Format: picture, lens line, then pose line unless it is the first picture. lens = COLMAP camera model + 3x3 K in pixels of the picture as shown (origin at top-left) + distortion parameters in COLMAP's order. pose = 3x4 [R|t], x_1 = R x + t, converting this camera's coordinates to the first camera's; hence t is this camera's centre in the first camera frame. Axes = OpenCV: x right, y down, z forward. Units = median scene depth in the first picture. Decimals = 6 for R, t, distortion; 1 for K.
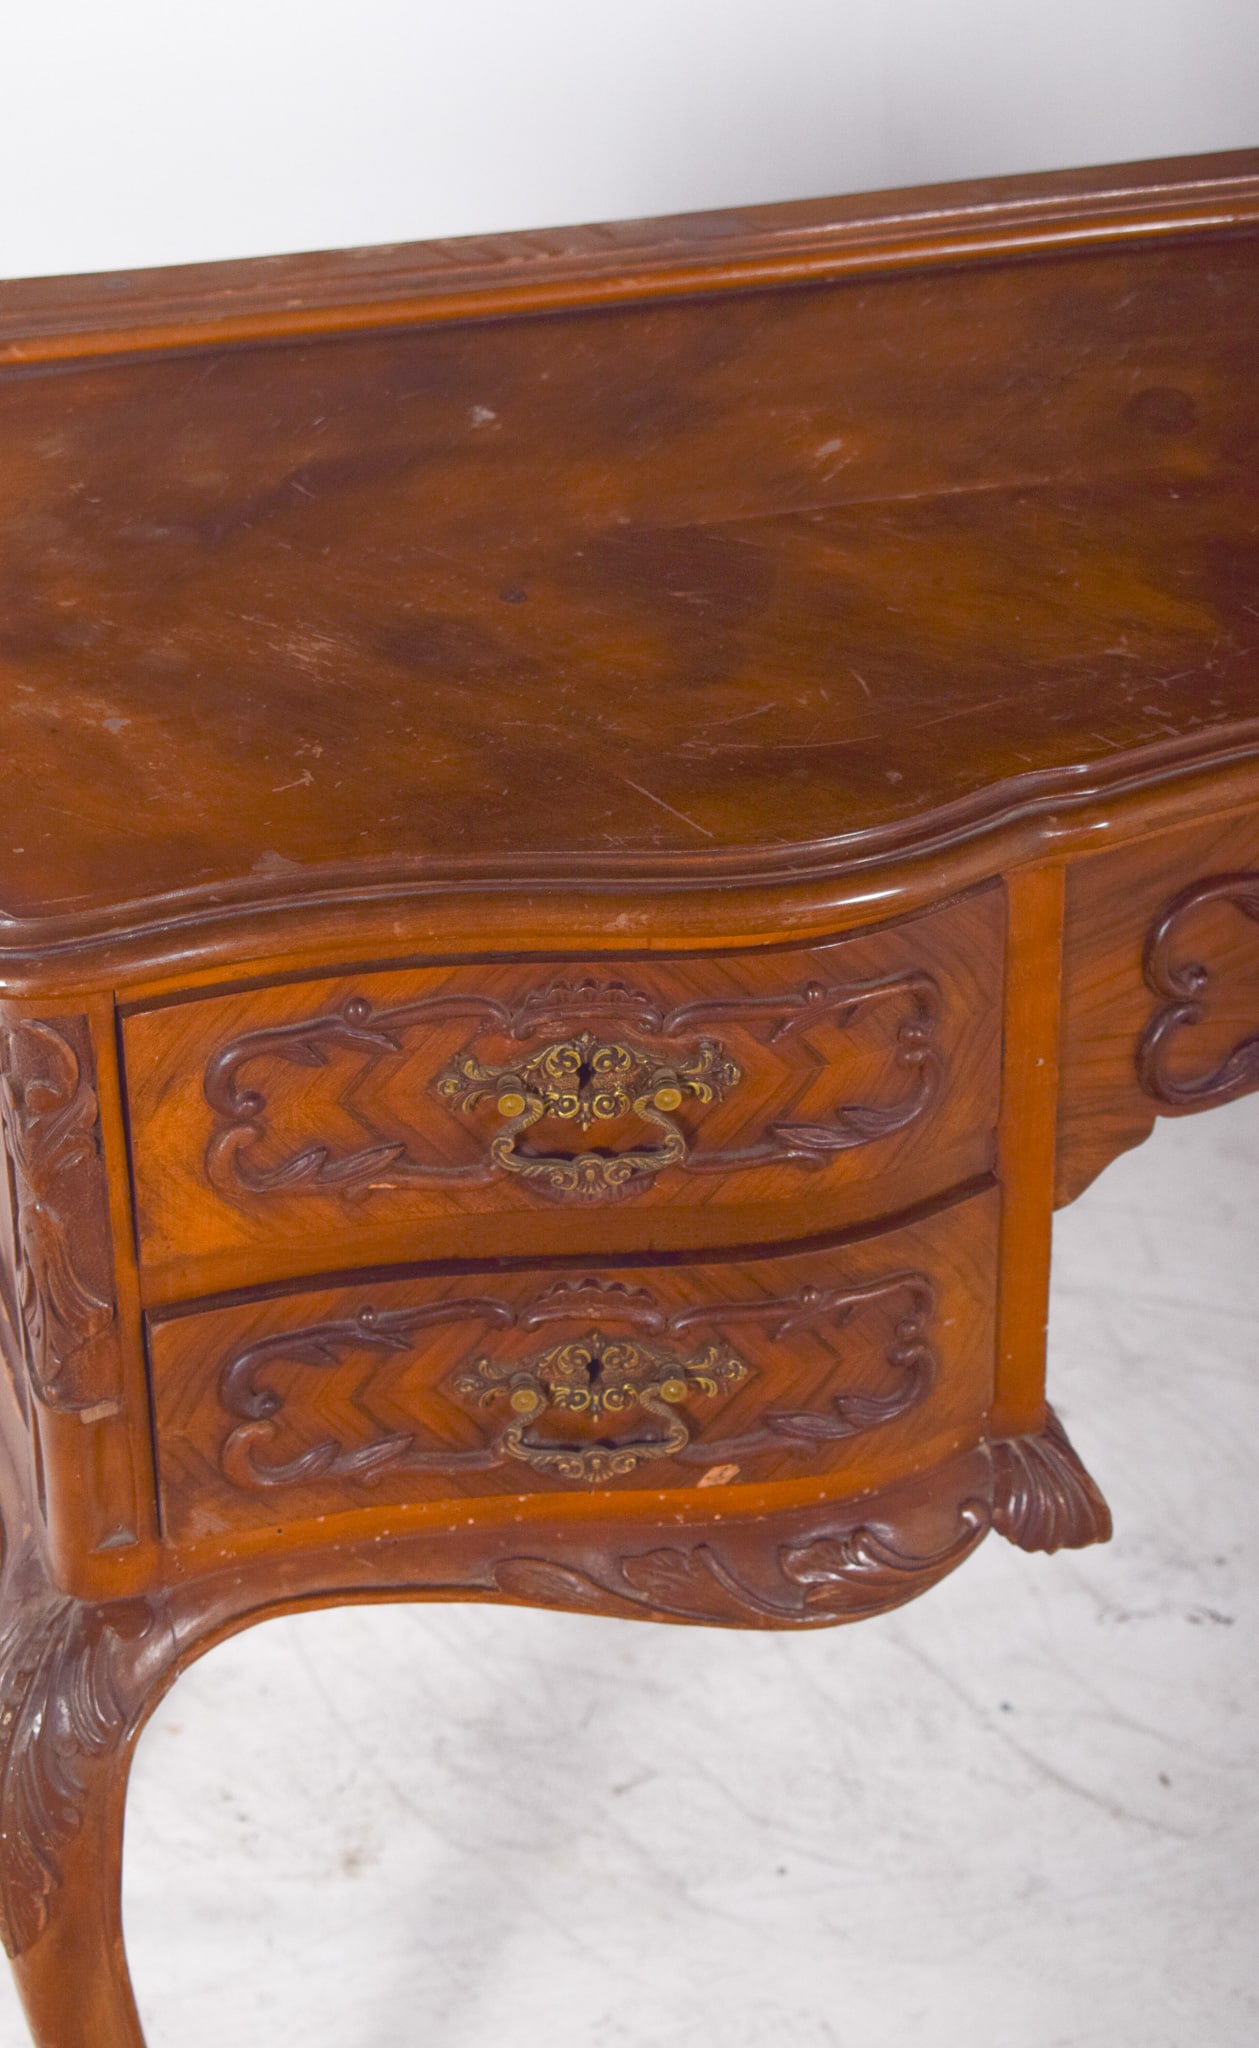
lens RADIAL K [[4634.3, 0, 568.0], [0, 4634.3, 1015.1], [0, 0, 1]] dist [0.087607, 0.000000]
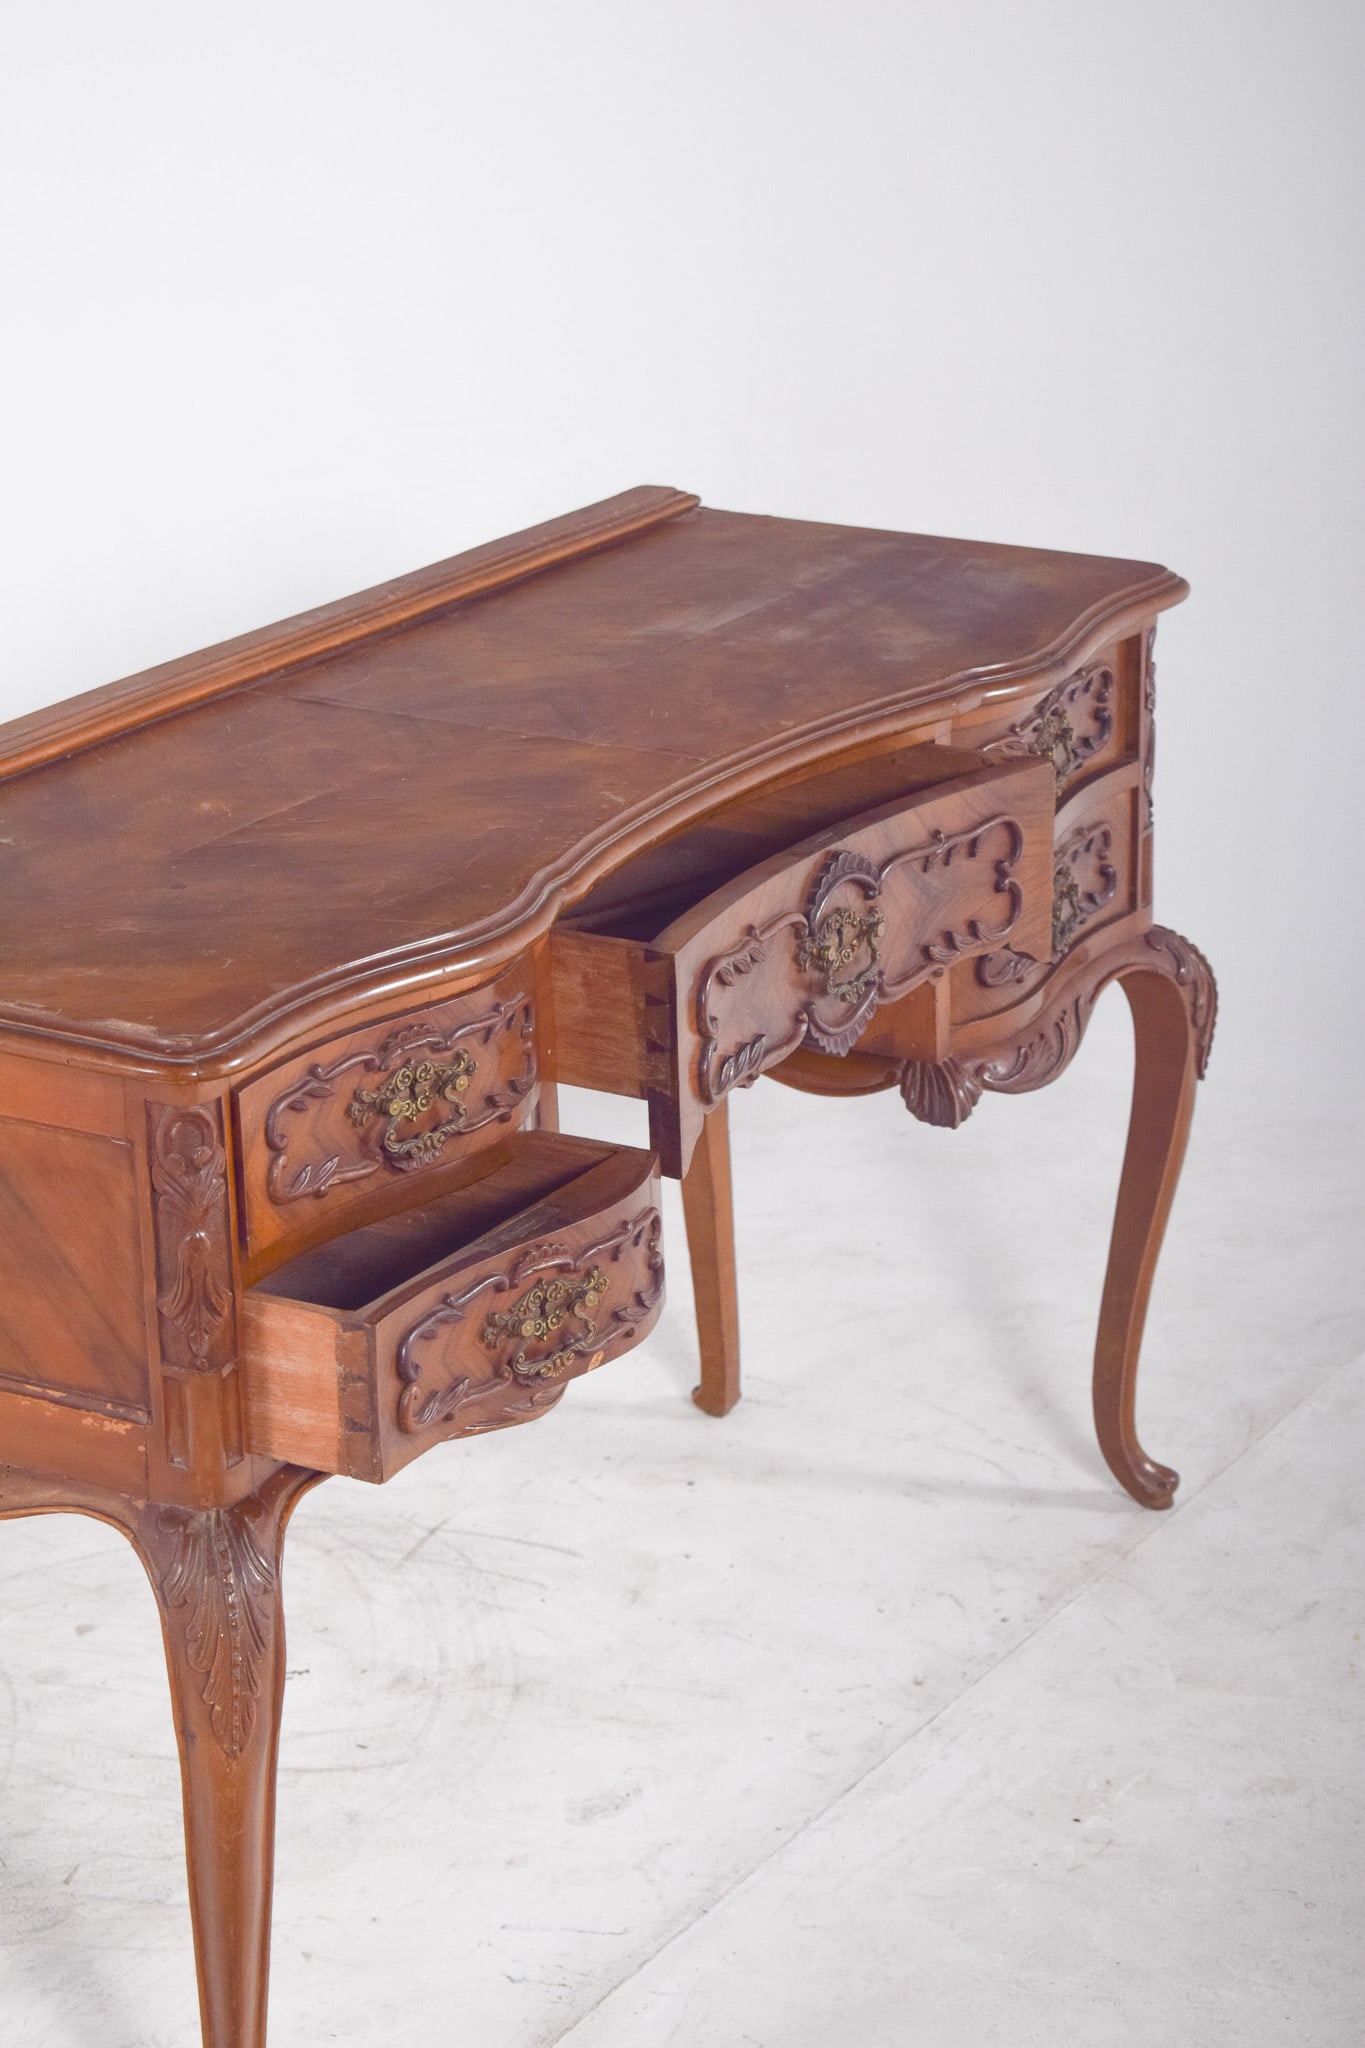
lens RADIAL K [[4686.6, 0, 679.3], [0, 4686.6, 988.1], [0, 0, 1]] dist [0.053179, 0.000000]
pose [[0.729664, -0.228747, 0.644411, -1.001033], [0.376178, 0.921251, -0.098928, 0.182224], [-0.571034, 0.314598, 0.758253, -0.374209]]
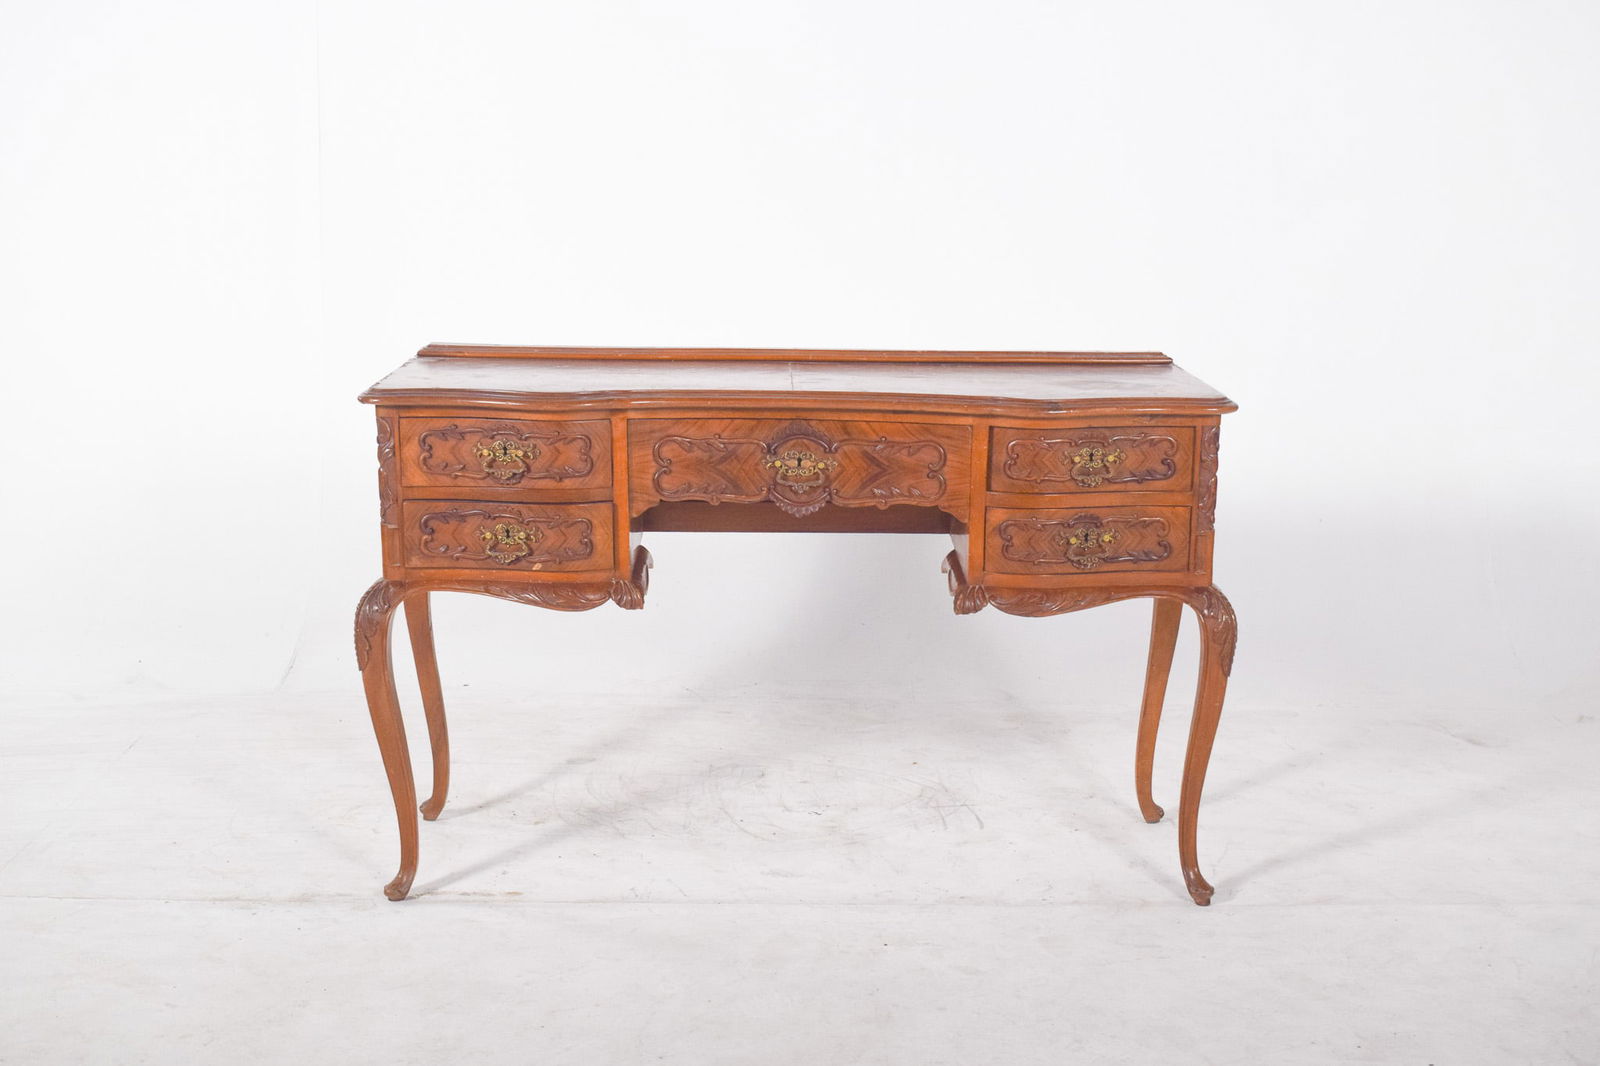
lens RADIAL K [[2267.7, 0, 800.7], [0, 2267.7, 545.5], [0, 0, 1]] dist [-0.038038, 0.000000]
pose [[0.965244, 0.057471, -0.254954, 0.787451], [-0.145416, 0.928675, -0.341199, 0.751486], [0.217160, 0.366414, 0.904755, -0.795283]]
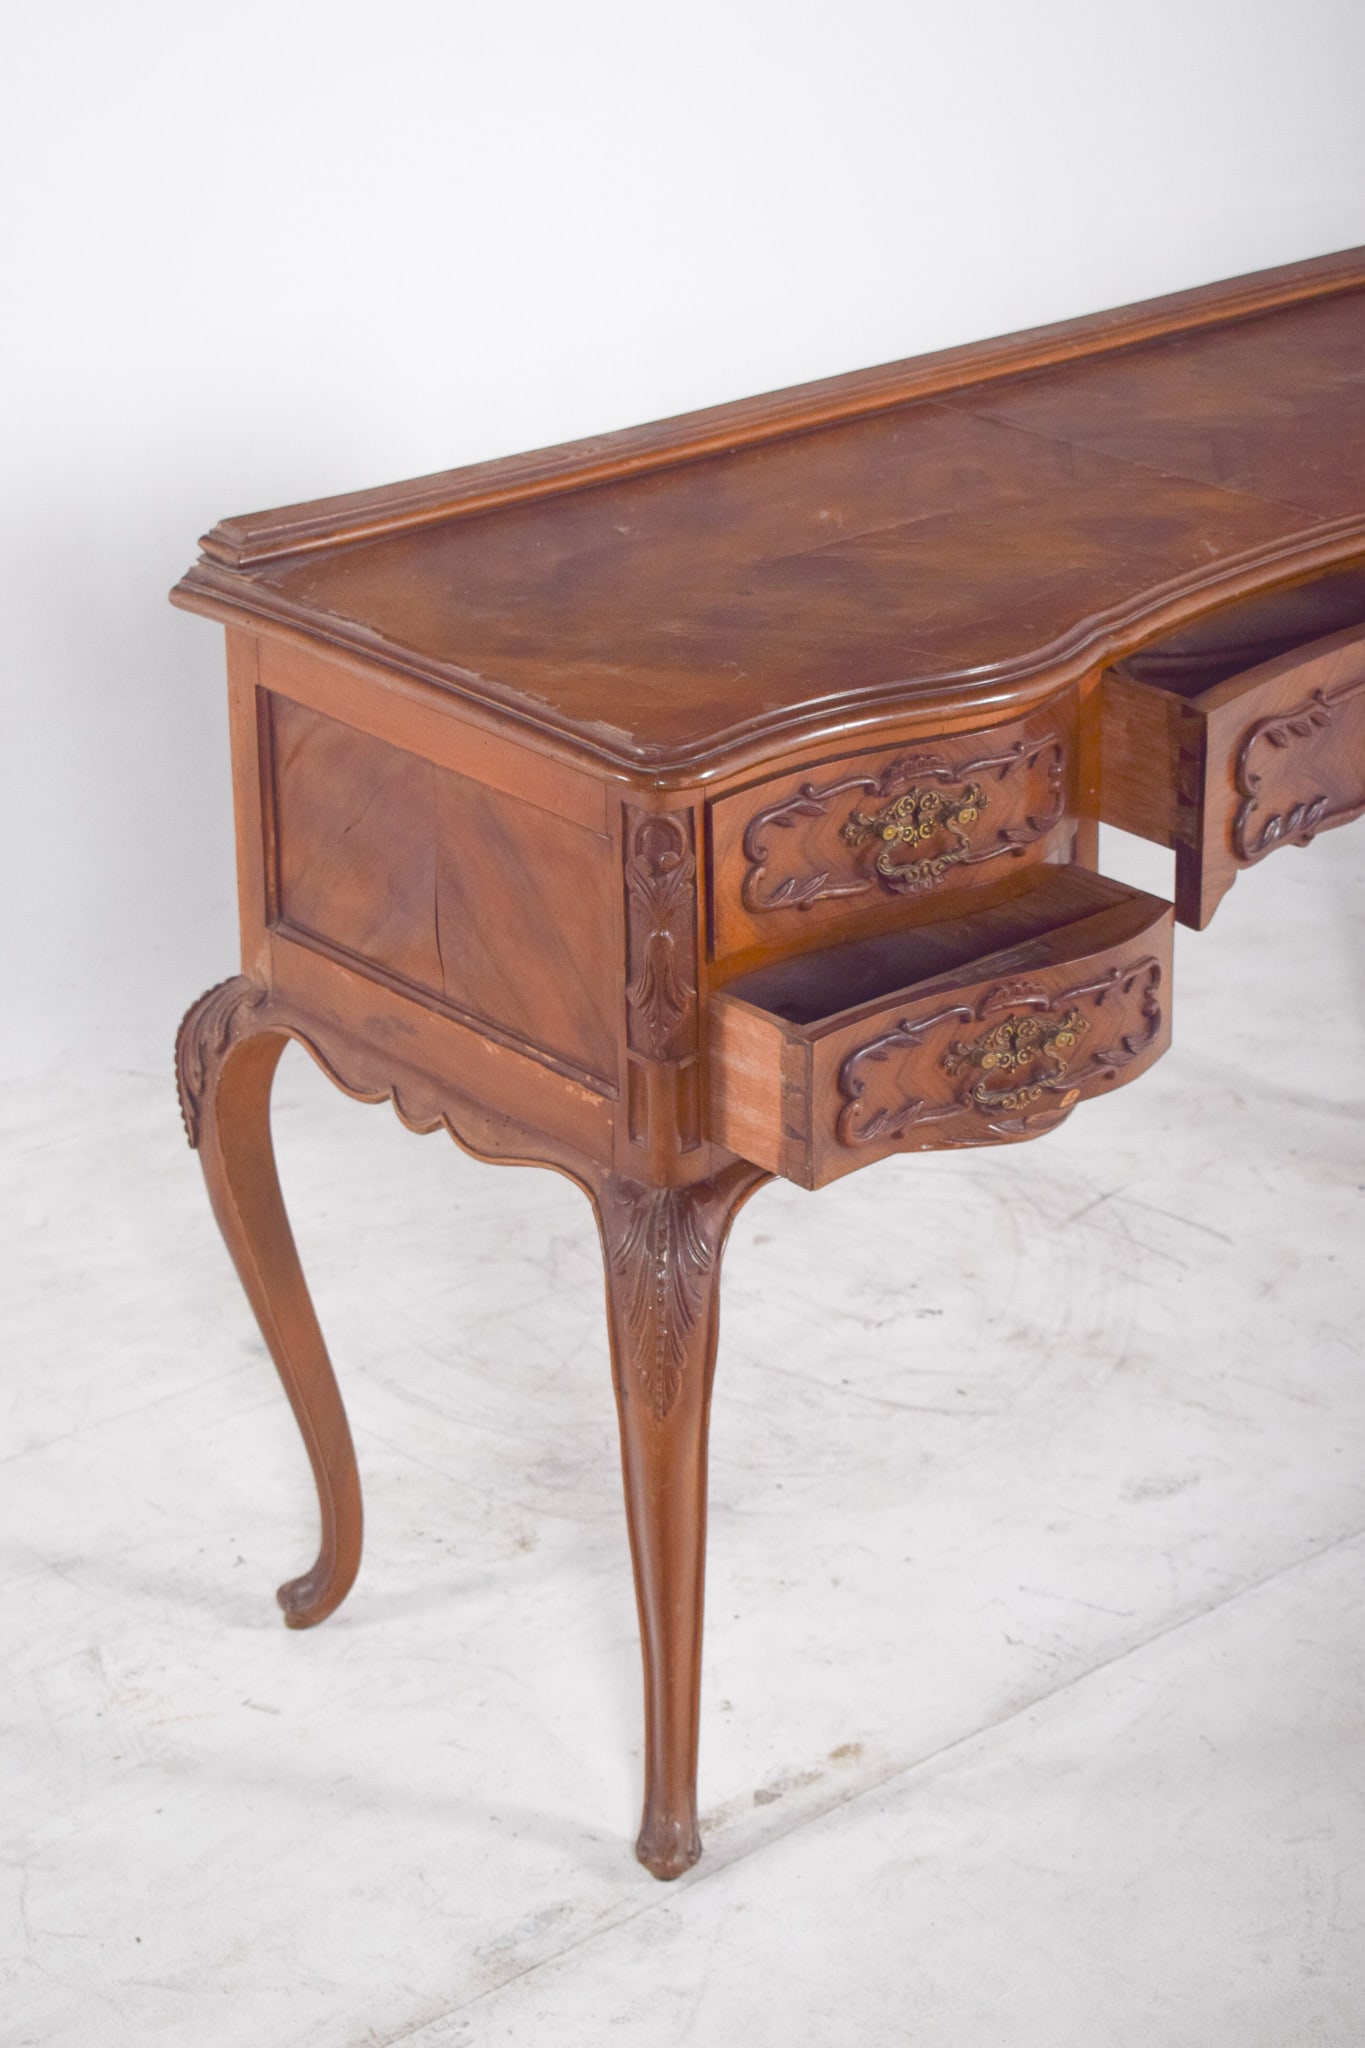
lens RADIAL K [[4000.5, 0, 664.7], [0, 4000.5, 1013.2], [0, 0, 1]] dist [0.028384, 0.000000]
pose [[0.908323, -0.178256, 0.378382, -0.655547], [0.226982, 0.969919, -0.087950, 0.193713], [-0.351323, 0.165774, 0.921462, -0.357133]]
